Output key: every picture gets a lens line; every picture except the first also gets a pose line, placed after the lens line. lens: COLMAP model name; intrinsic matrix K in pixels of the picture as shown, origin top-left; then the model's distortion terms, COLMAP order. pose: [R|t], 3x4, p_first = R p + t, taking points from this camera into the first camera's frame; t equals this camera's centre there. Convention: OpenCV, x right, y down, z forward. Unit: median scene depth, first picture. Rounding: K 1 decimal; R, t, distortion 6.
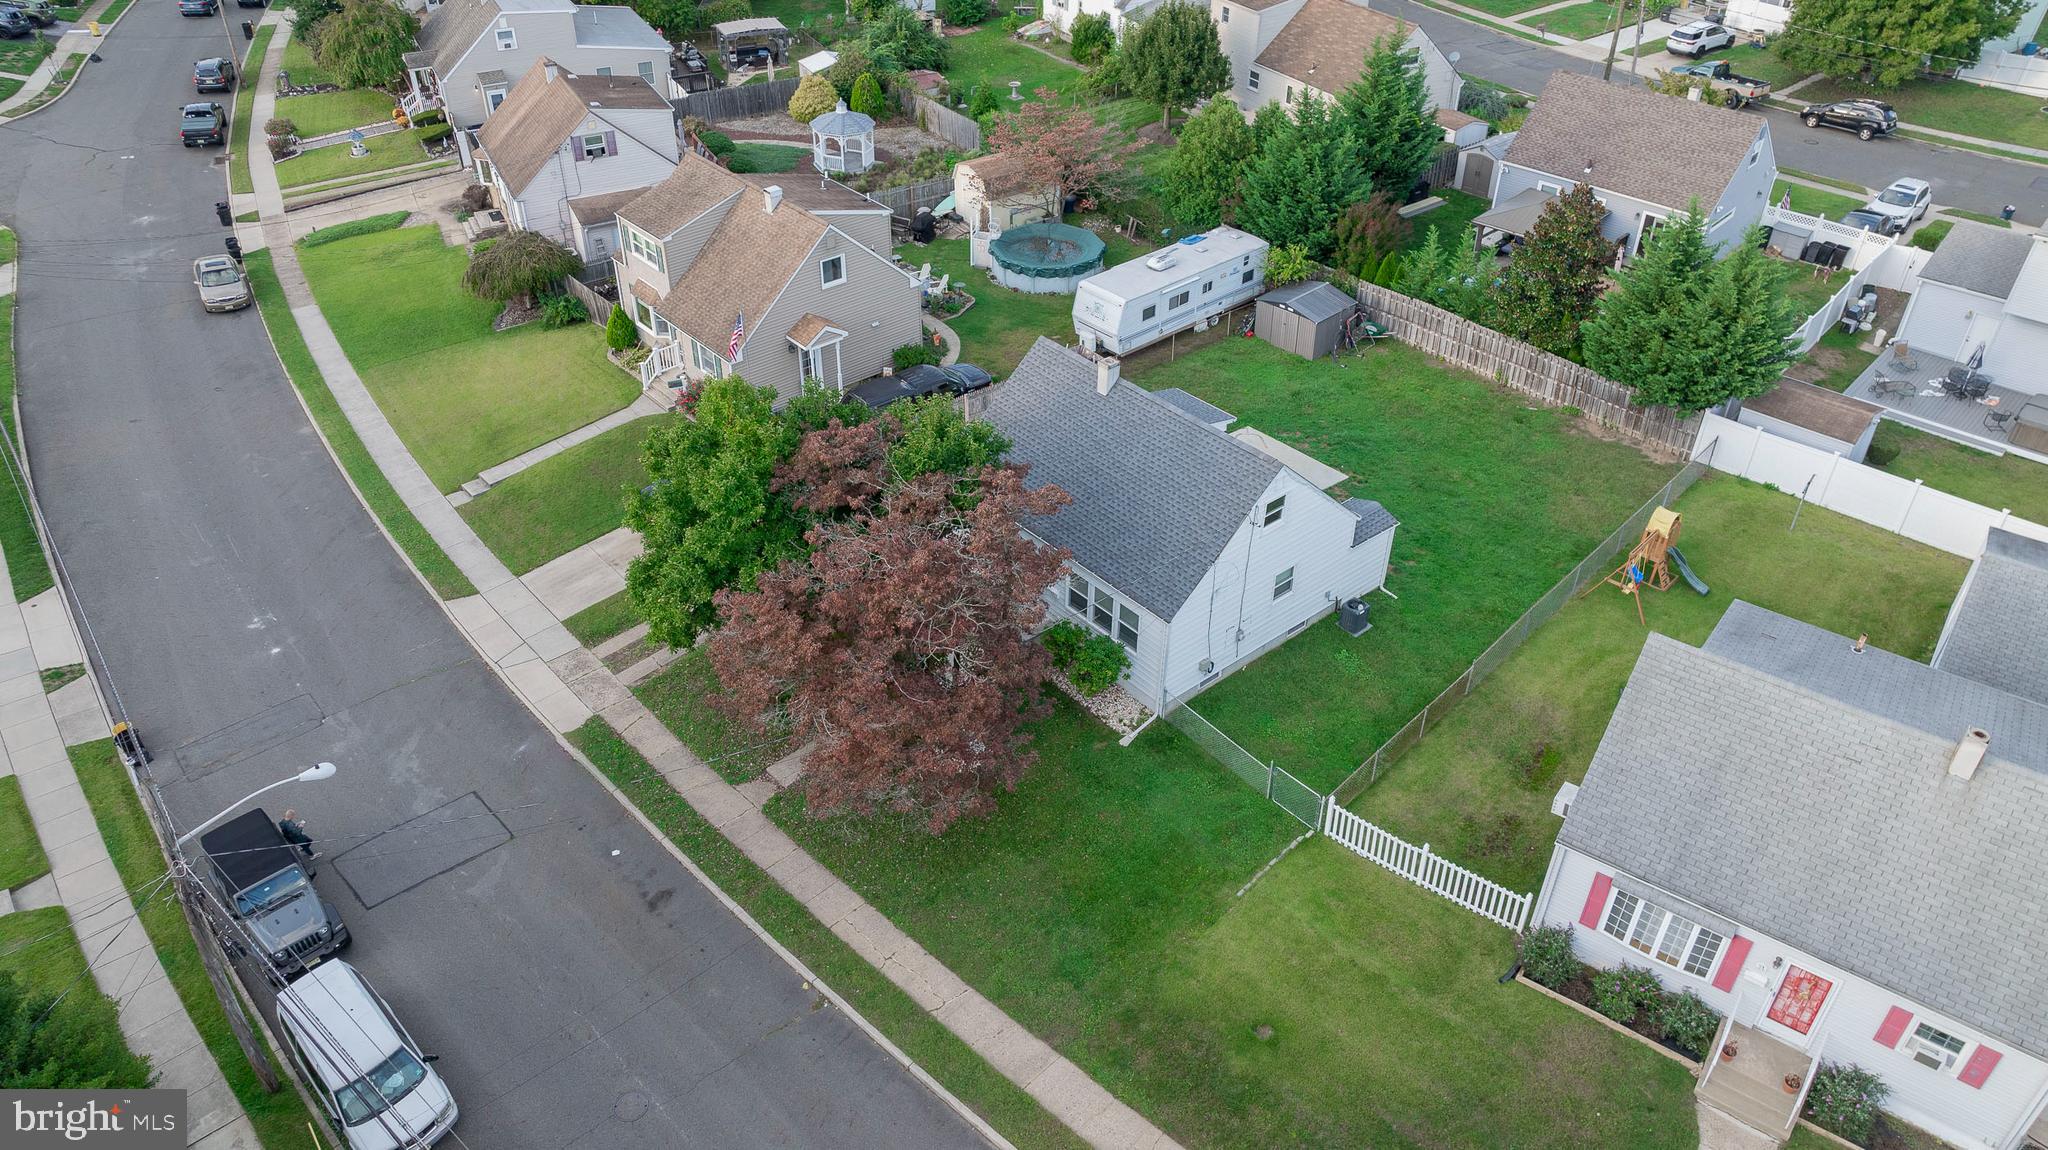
lens RADIAL K [[1442.6, 0, 1024.0], [0, 1442.6, 575.0], [0, 0, 1]] dist [0.006789, -0.079928]
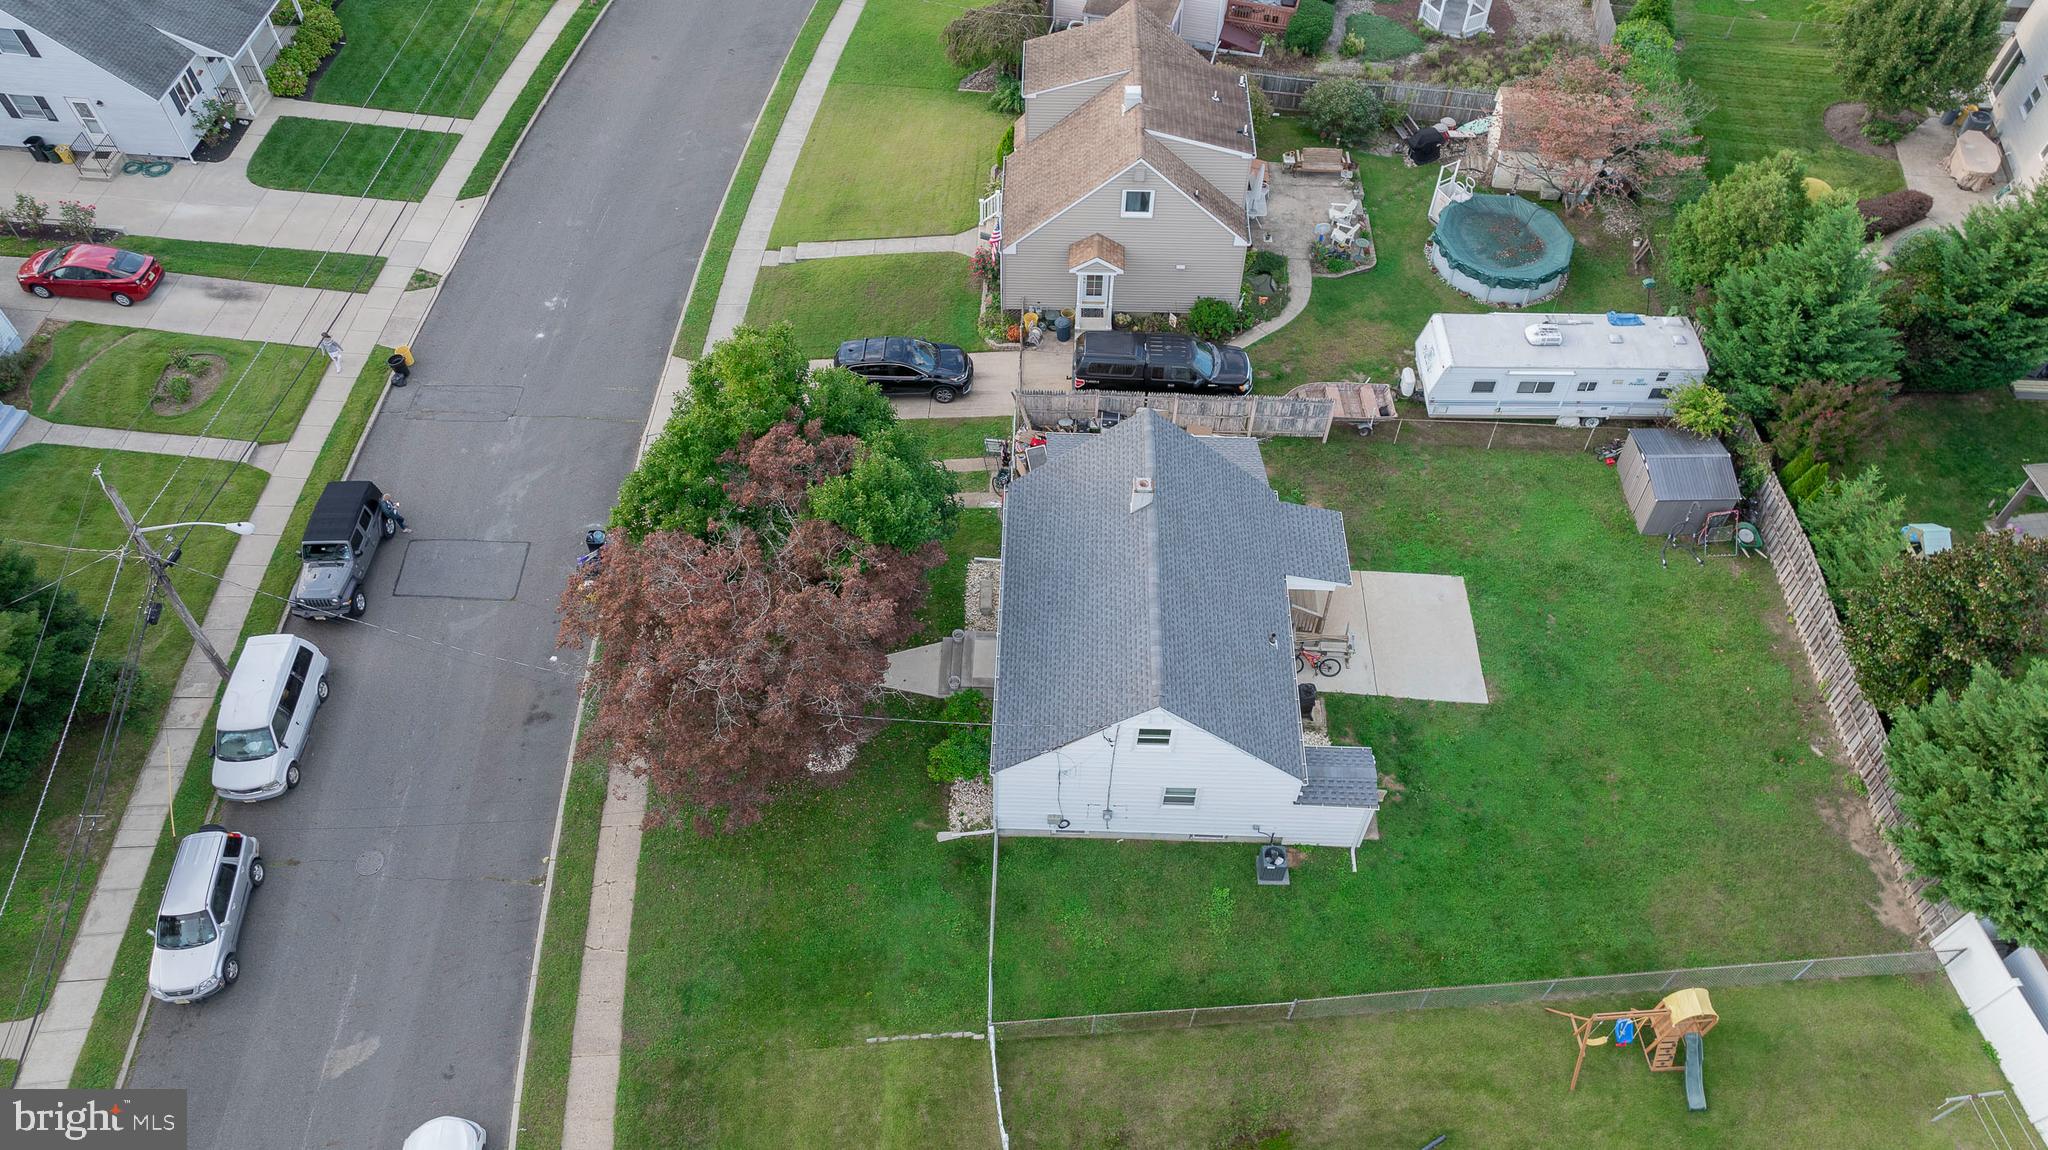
lens RADIAL K [[1445.6, 0, 1024.0], [0, 1445.6, 575.0], [0, 0, 1]] dist [-0.022428, 0.003267]
pose [[0.741240, 0.525328, -0.417843, 0.374490], [-0.396366, 0.844933, 0.359140, -0.360114], [0.541716, -0.100590, 0.834521, 0.190144]]
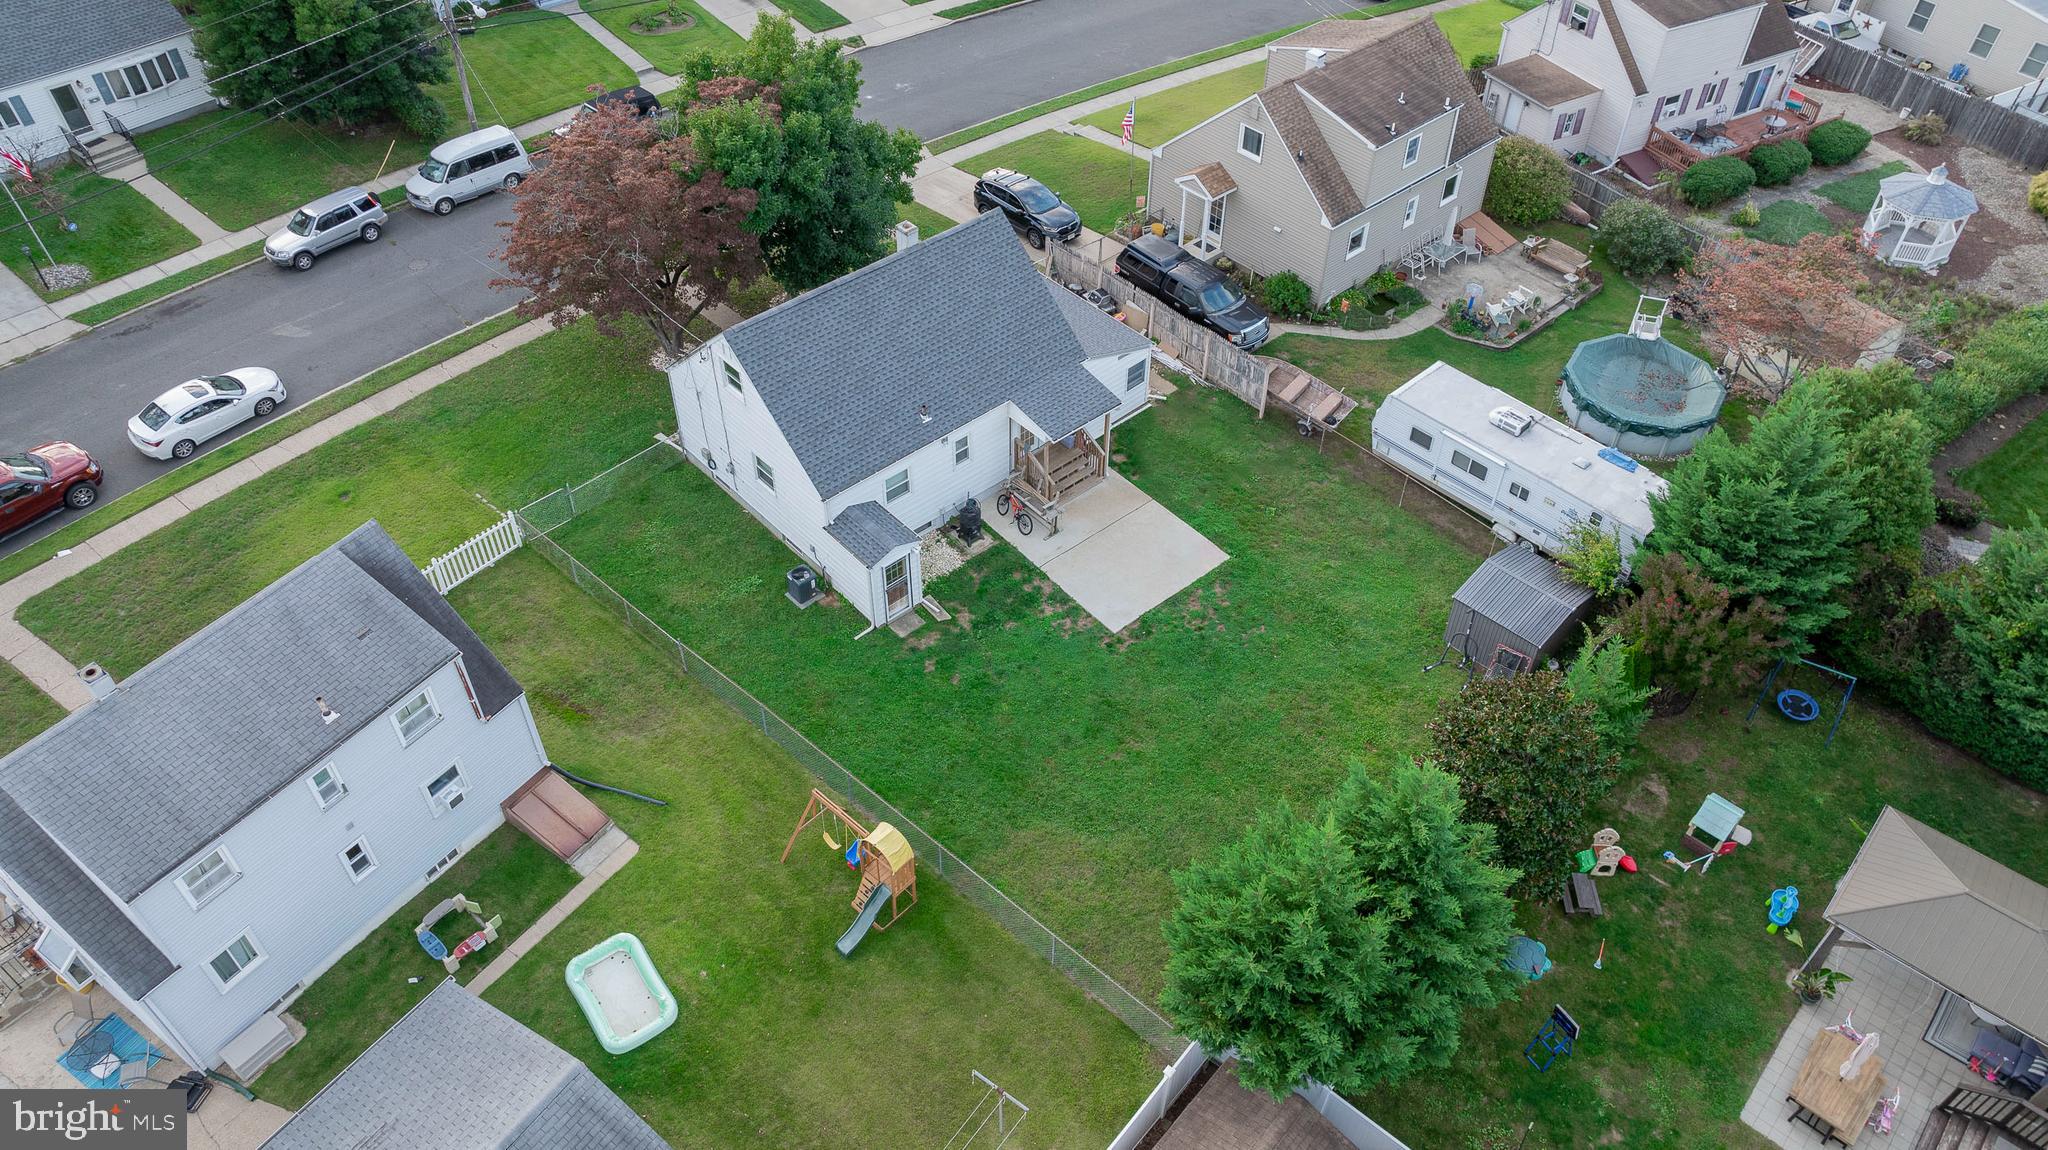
lens RADIAL K [[1445.6, 0, 1024.0], [0, 1445.6, 575.0], [0, 0, 1]] dist [-0.022428, 0.003267]
pose [[0.024712, 0.695785, -0.717825, 0.860725], [-0.593478, 0.588033, 0.549547, -0.549992], [0.804471, 0.412433, 0.427464, 0.679816]]
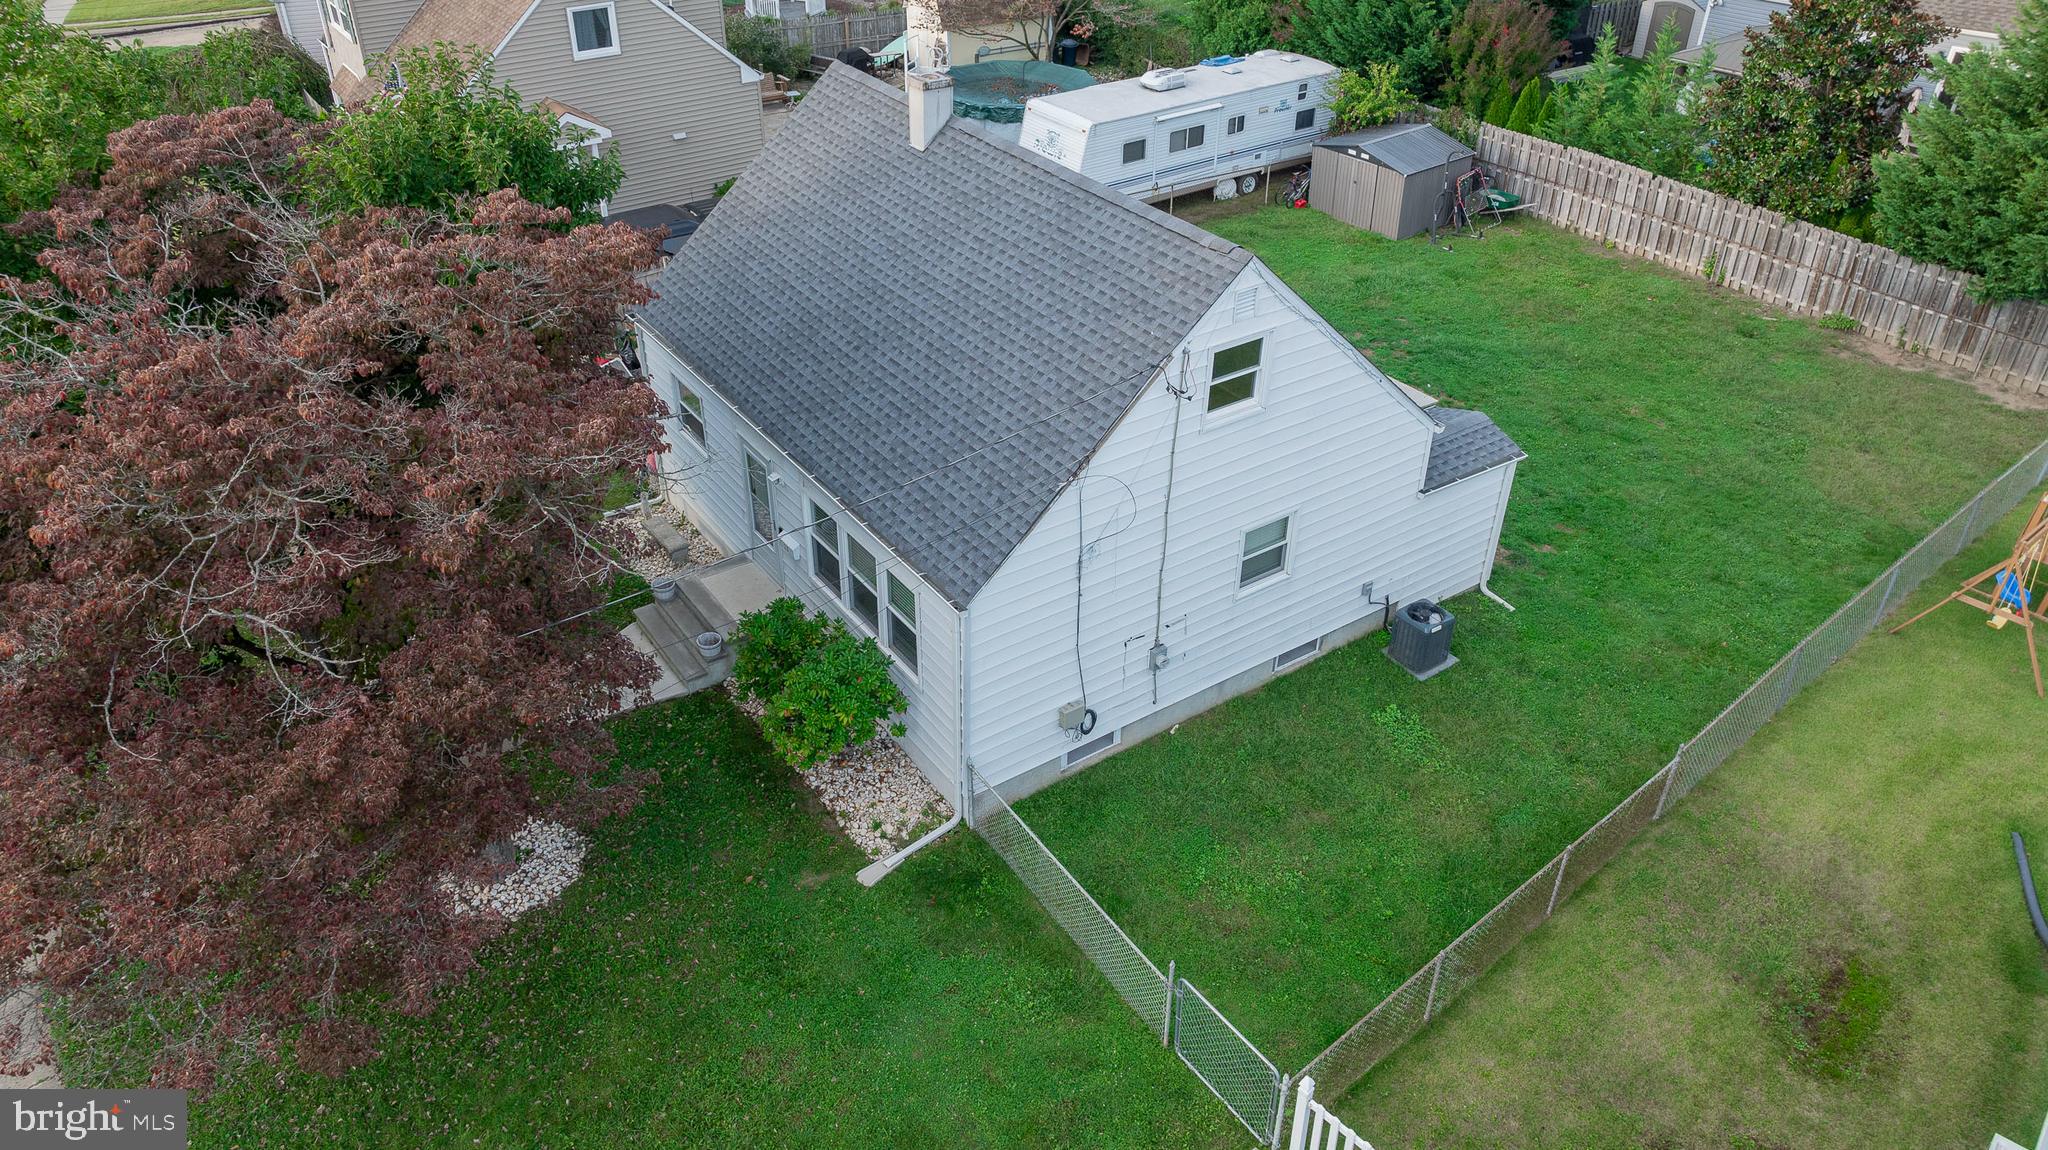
lens RADIAL K [[1445.3, 0, 1024.0], [0, 1445.3, 575.0], [0, 0, 1]] dist [-0.022275, 0.009691]
pose [[0.994829, 0.059113, -0.082582, 0.128832], [-0.061669, 0.997683, -0.028748, 0.028446], [0.080692, 0.033692, 0.996170, 0.482354]]
